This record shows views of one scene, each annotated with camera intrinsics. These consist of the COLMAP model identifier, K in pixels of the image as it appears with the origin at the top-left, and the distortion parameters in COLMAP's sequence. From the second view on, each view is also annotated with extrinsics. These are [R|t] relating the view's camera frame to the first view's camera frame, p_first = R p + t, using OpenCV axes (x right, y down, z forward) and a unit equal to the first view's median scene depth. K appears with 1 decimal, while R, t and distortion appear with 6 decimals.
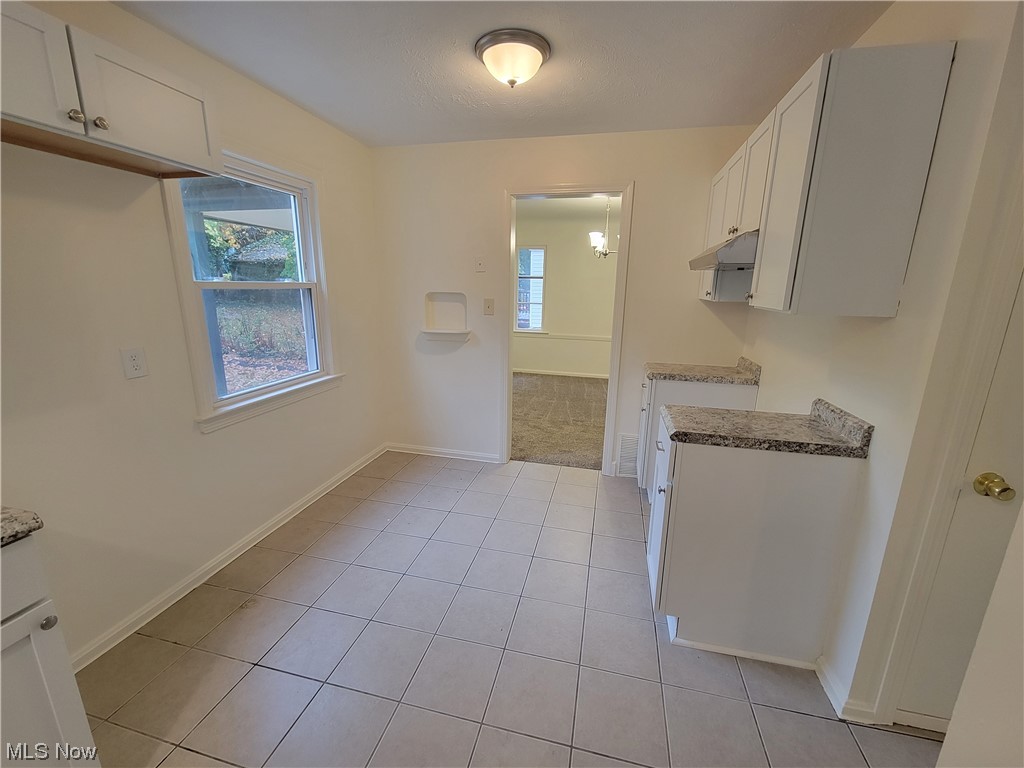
lens RADIAL K [[417.2, 0, 514.0], [0, 417.2, 381.9], [0, 0, 1]] dist [0.007589, -0.003693]
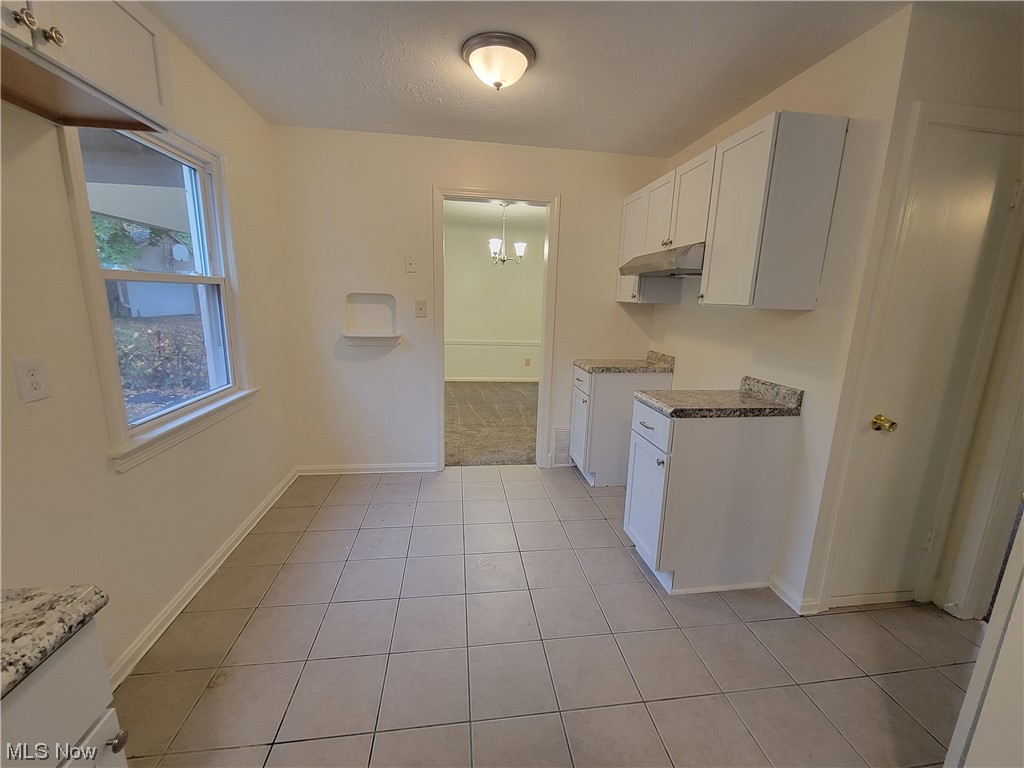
lens RADIAL K [[417.2, 0, 520.0], [0, 417.2, 381.6], [0, 0, 1]] dist [0.007589, -0.003693]
pose [[0.931510, -0.061321, 0.358508, -0.269441], [0.068527, 0.997622, -0.007417, 0.012796], [-0.357201, 0.031476, 0.933497, 0.037412]]
